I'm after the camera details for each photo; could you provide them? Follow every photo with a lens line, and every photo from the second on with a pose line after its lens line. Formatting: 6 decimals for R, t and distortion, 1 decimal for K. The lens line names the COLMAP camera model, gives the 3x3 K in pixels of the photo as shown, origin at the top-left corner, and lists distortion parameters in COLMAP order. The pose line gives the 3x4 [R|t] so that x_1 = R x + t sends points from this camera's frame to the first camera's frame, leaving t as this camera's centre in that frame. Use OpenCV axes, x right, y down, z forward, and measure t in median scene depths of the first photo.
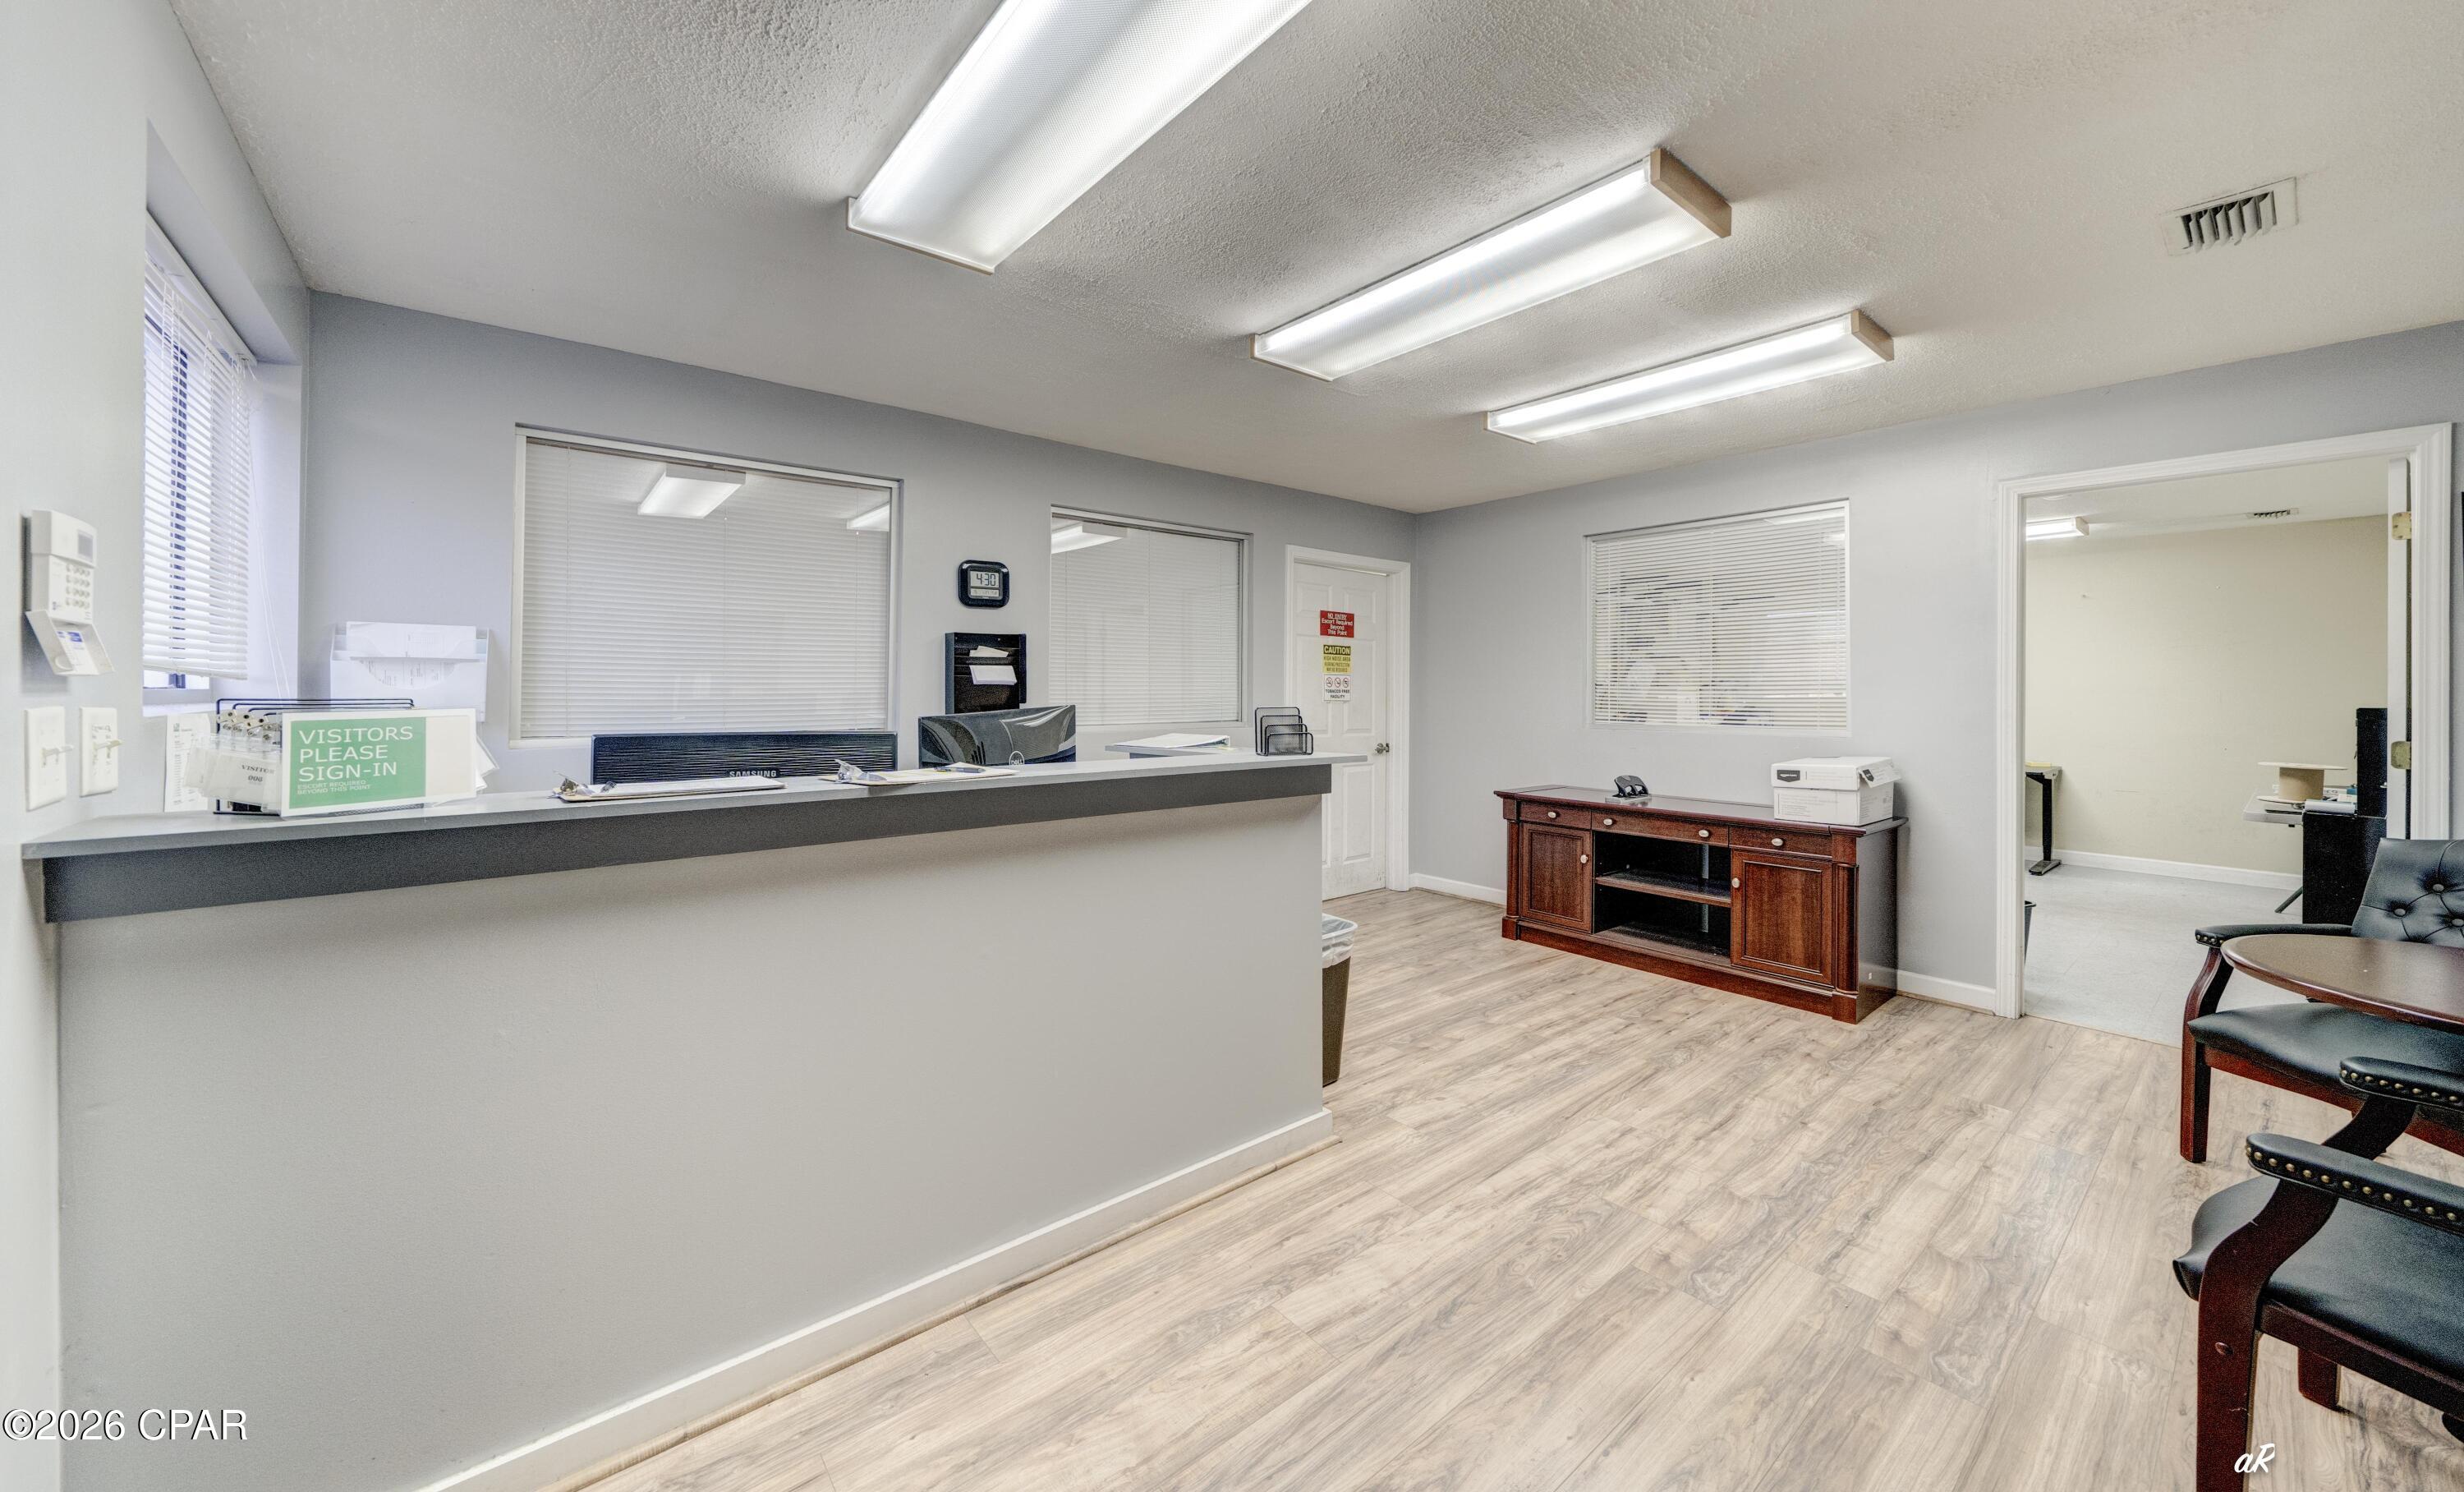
lens RADIAL K [[848.7, 0, 1205.5], [0, 848.7, 686.7], [0, 0, 1]] dist [-0.005359, -0.000515]
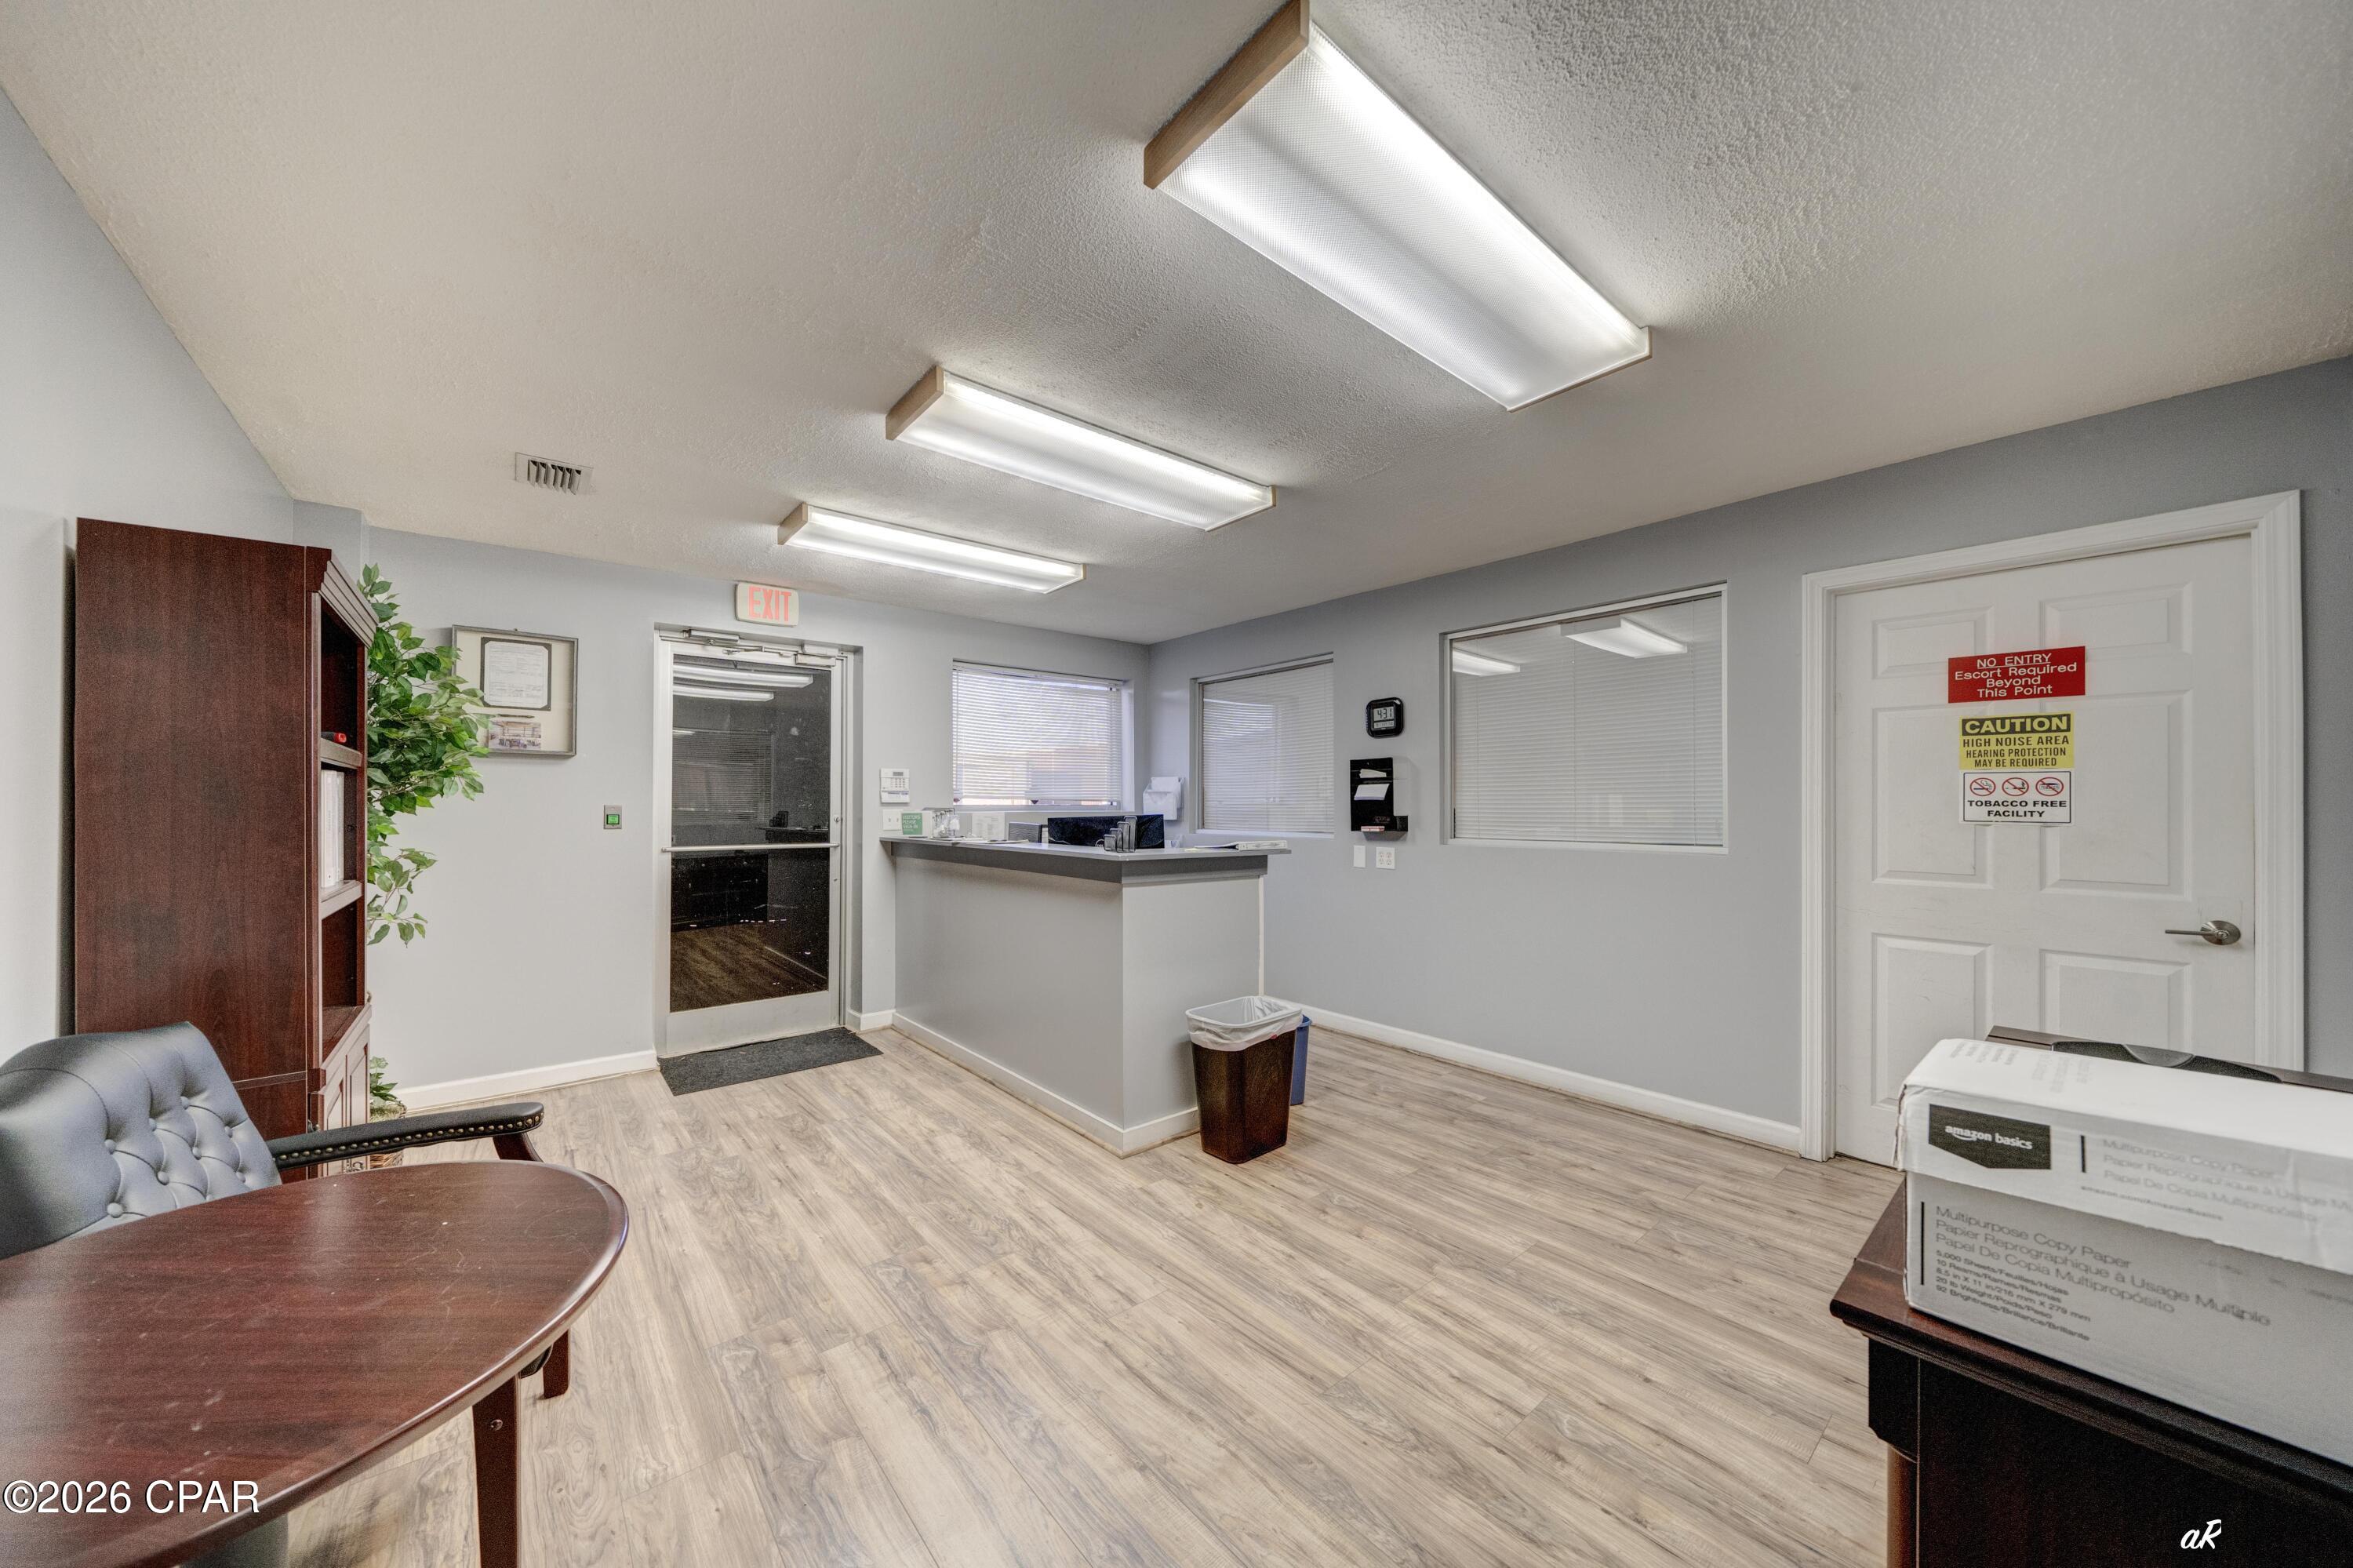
lens RADIAL K [[815.3, 0, 1210.7], [0, 815.3, 798.1], [0, 0, 1]] dist [-0.007201, 0.000372]
pose [[0.065282, -0.010514, -0.997811, 1.114187], [0.005774, 0.999932, -0.010159, 0.007162], [0.997850, -0.005098, 0.065338, 0.844634]]
